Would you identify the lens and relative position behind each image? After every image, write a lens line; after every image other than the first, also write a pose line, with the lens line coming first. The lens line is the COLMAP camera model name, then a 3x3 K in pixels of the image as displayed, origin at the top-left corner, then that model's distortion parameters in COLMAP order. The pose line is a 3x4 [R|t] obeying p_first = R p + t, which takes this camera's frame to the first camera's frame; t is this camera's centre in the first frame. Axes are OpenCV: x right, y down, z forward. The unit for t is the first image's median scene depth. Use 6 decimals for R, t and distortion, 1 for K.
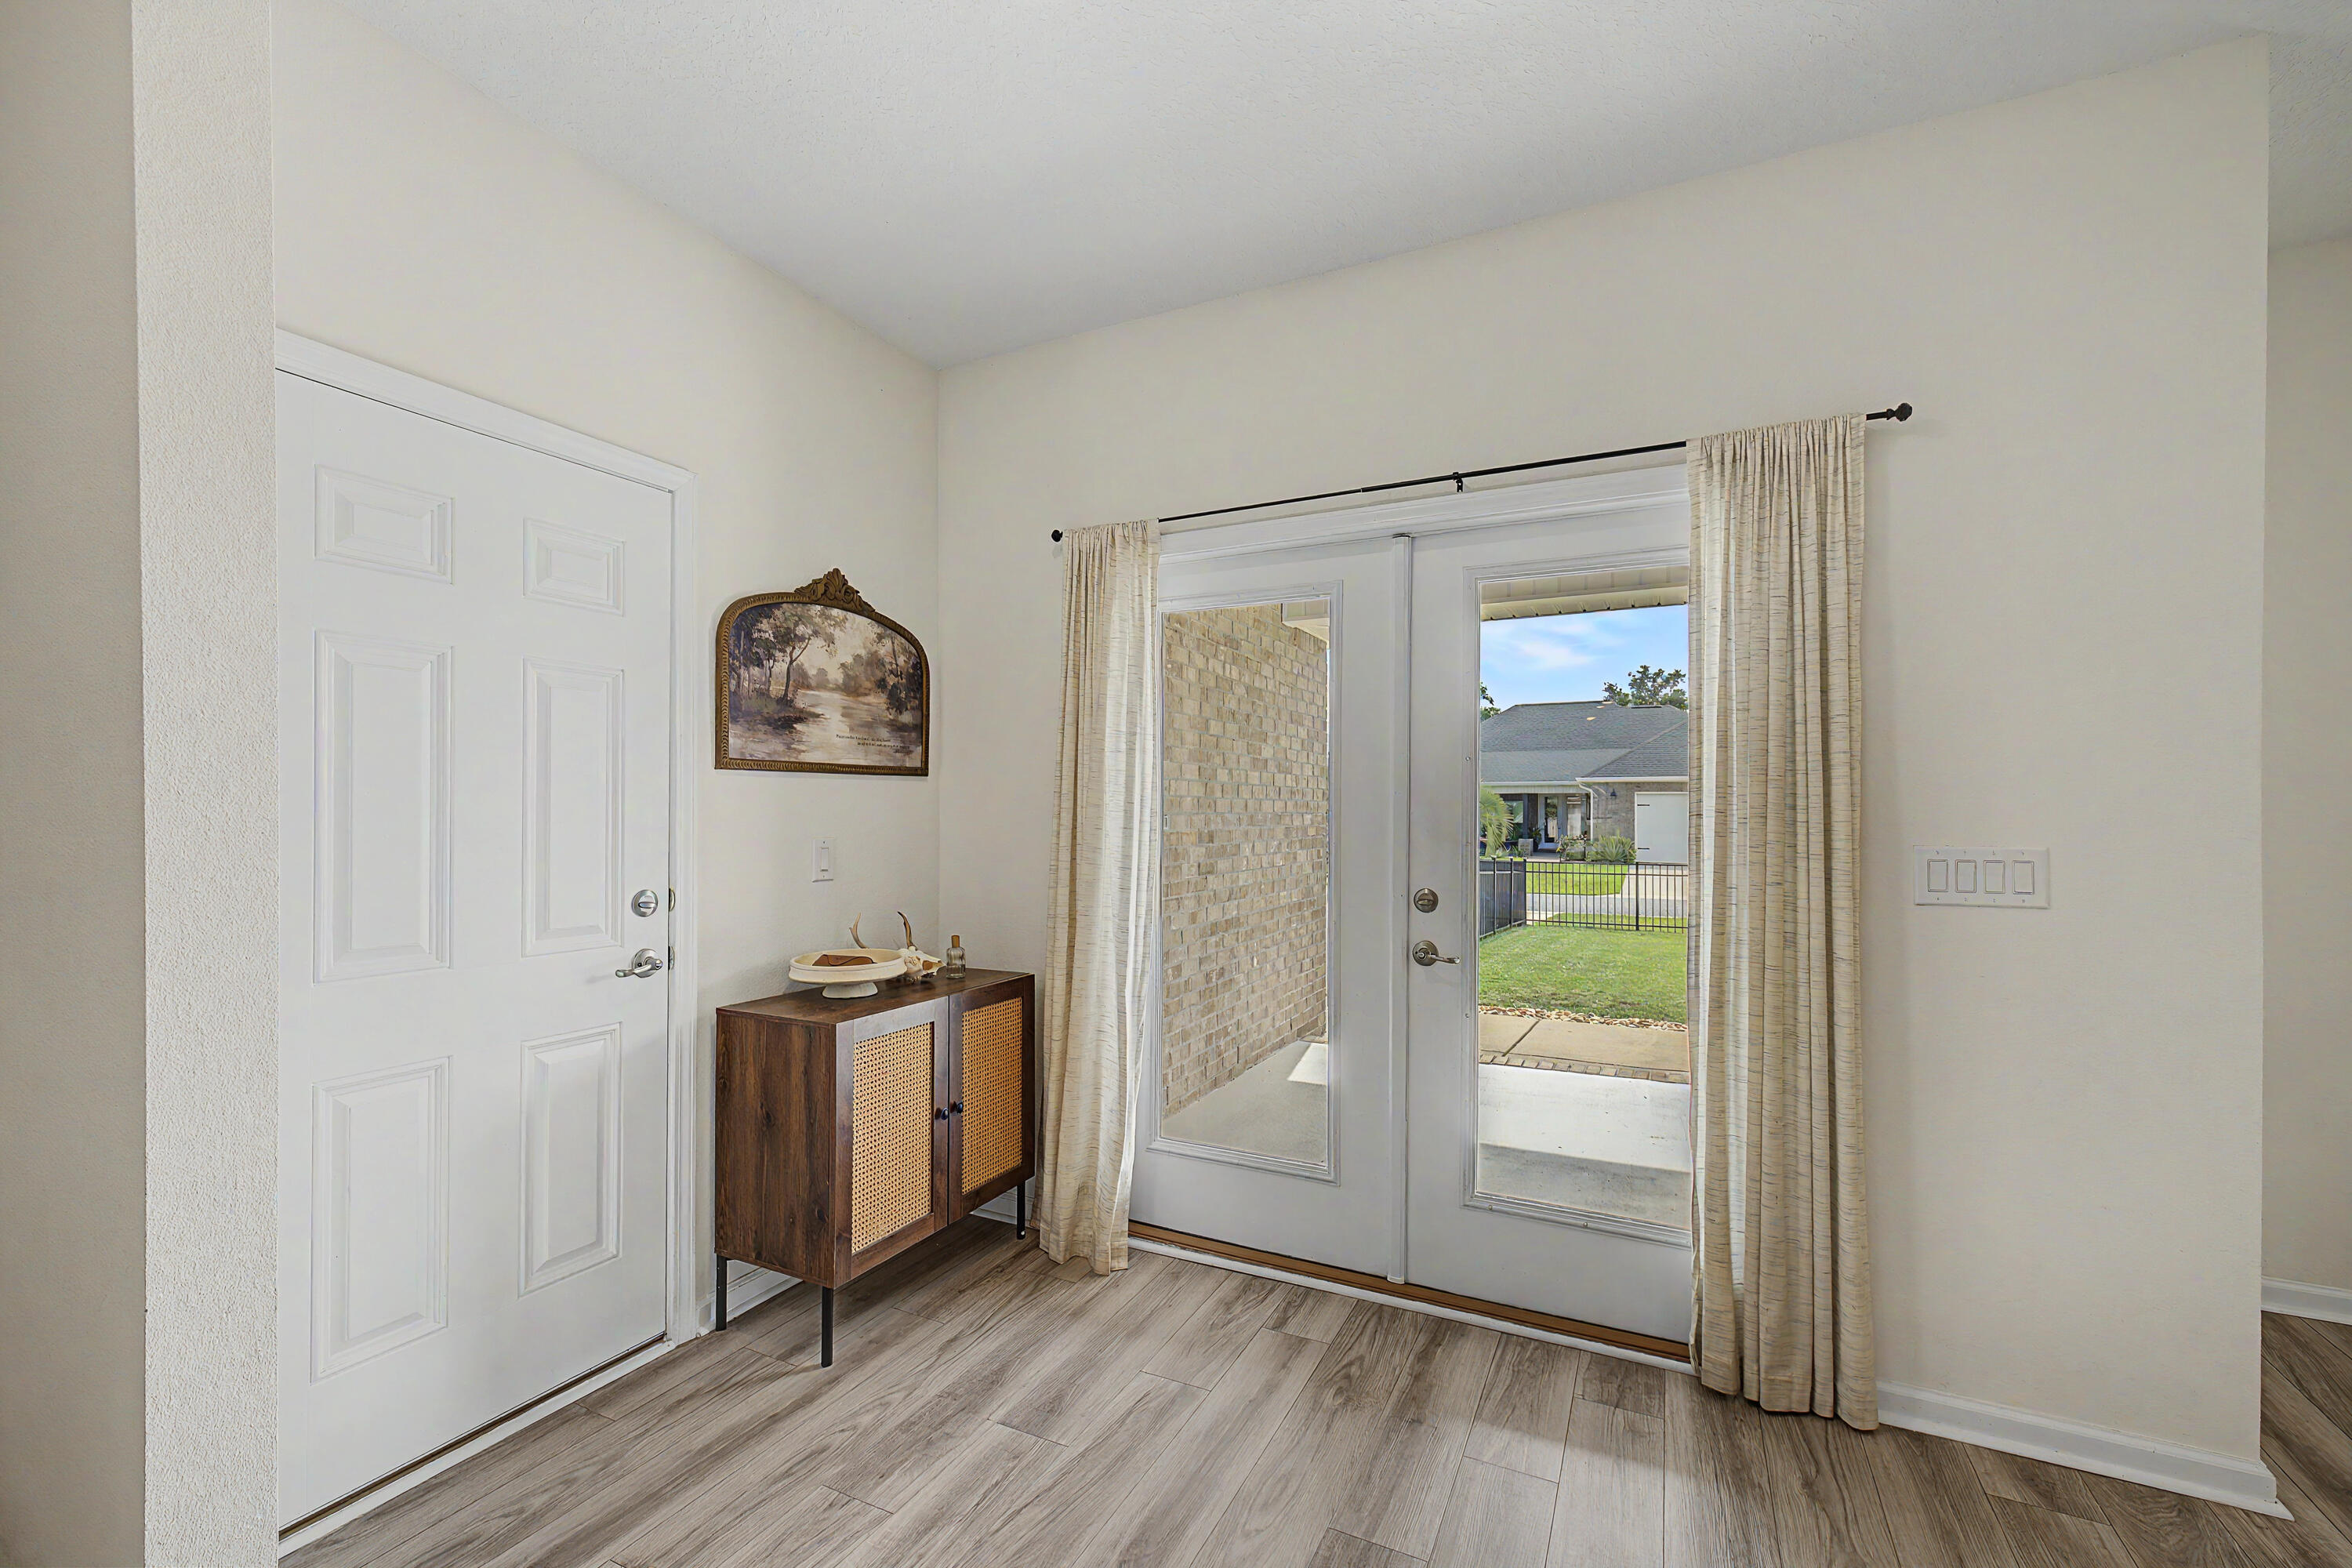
lens RADIAL K [[987.6, 0, 1167.4], [0, 987.6, 812.7], [0, 0, 1]] dist [0.001392, -0.000069]
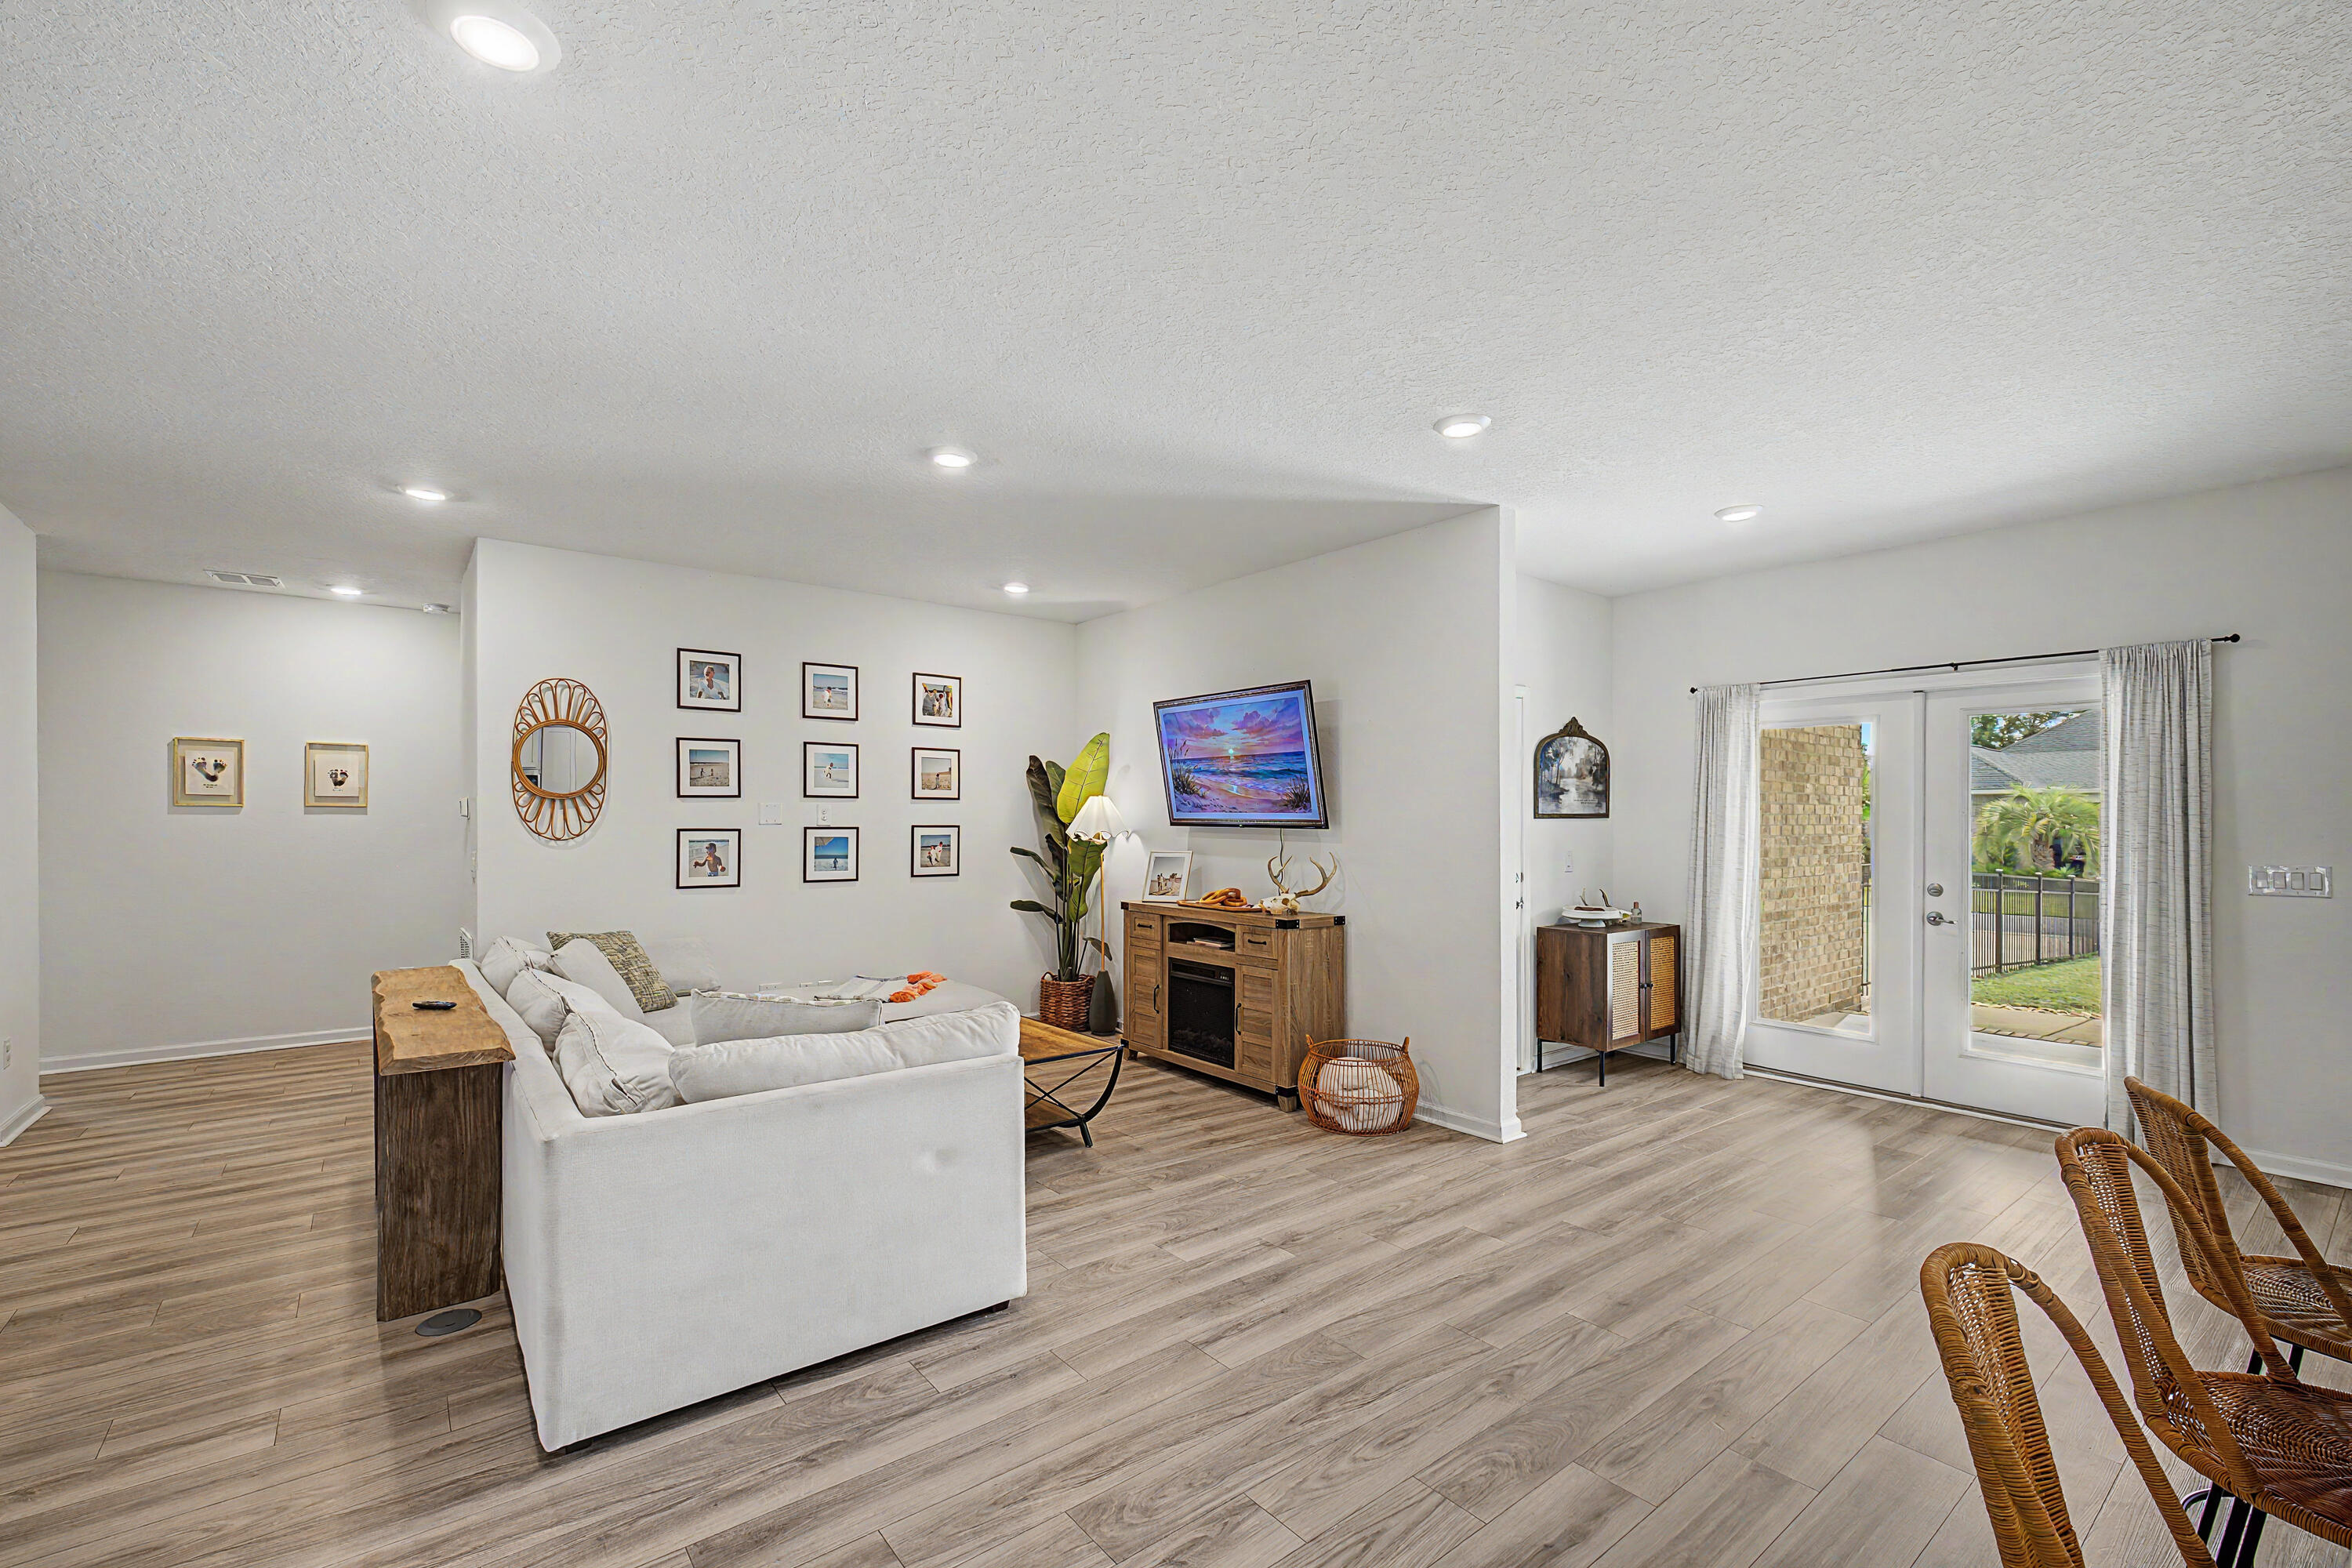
lens RADIAL K [[987.6, 0, 1167.4], [0, 987.6, 812.7], [0, 0, 1]] dist [0.001392, -0.000069]
pose [[0.902673, -0.001595, -0.430324, -0.226976], [-0.002432, 0.999958, -0.008808, -0.033601], [0.430320, 0.008997, 0.902631, -1.223438]]
